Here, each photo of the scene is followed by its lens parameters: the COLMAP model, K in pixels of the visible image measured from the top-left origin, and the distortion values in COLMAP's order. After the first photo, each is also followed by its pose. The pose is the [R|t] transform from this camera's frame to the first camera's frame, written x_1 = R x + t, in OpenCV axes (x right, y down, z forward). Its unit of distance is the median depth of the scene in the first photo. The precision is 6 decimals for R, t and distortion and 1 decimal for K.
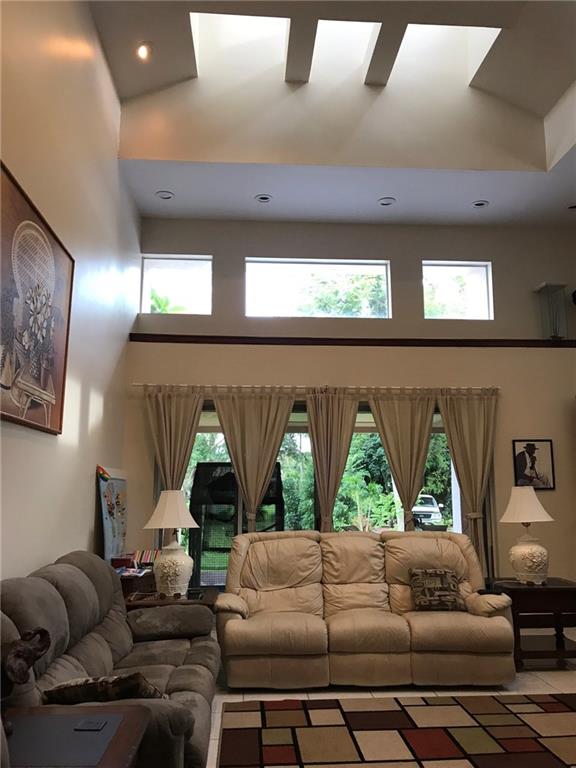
lens RADIAL K [[638.2, 0, 289.1], [0, 638.2, 377.6], [0, 0, 1]] dist [0.053339, -0.033826]
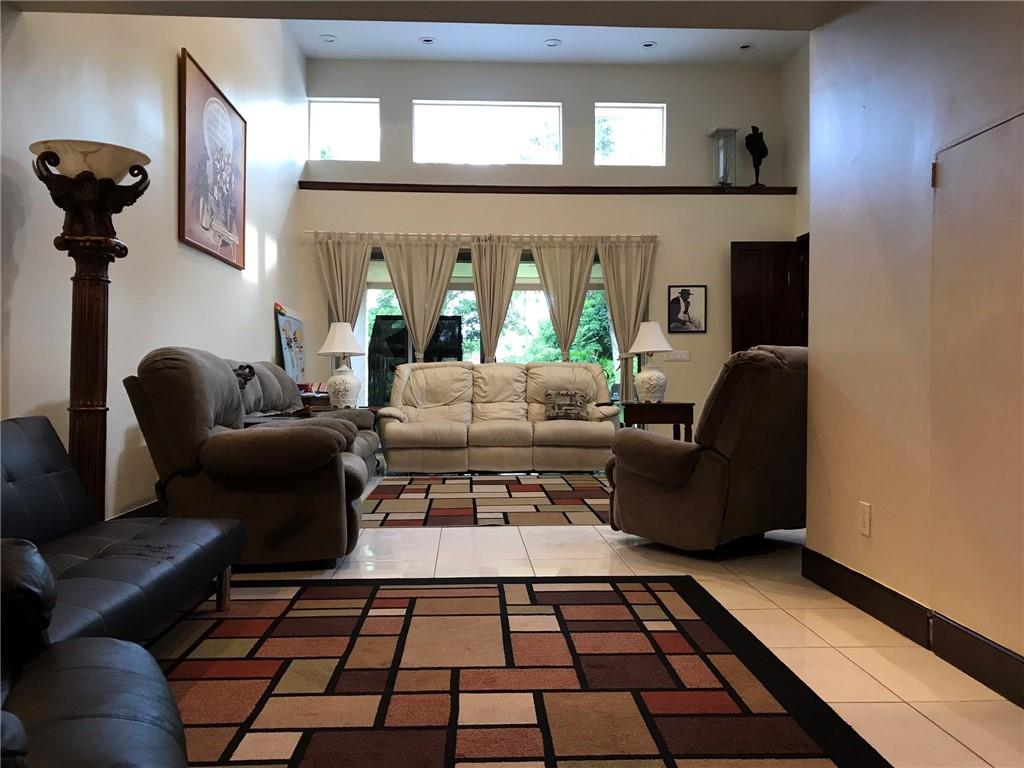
lens RADIAL K [[850.9, 0, 514.6], [0, 850.9, 390.0], [0, 0, 1]] dist [0.053339, -0.033826]
pose [[0.999910, 0.000993, -0.013371, 0.119553], [0.001465, 0.983200, 0.182526, 0.010125], [0.013328, -0.182530, 0.983110, -0.420214]]
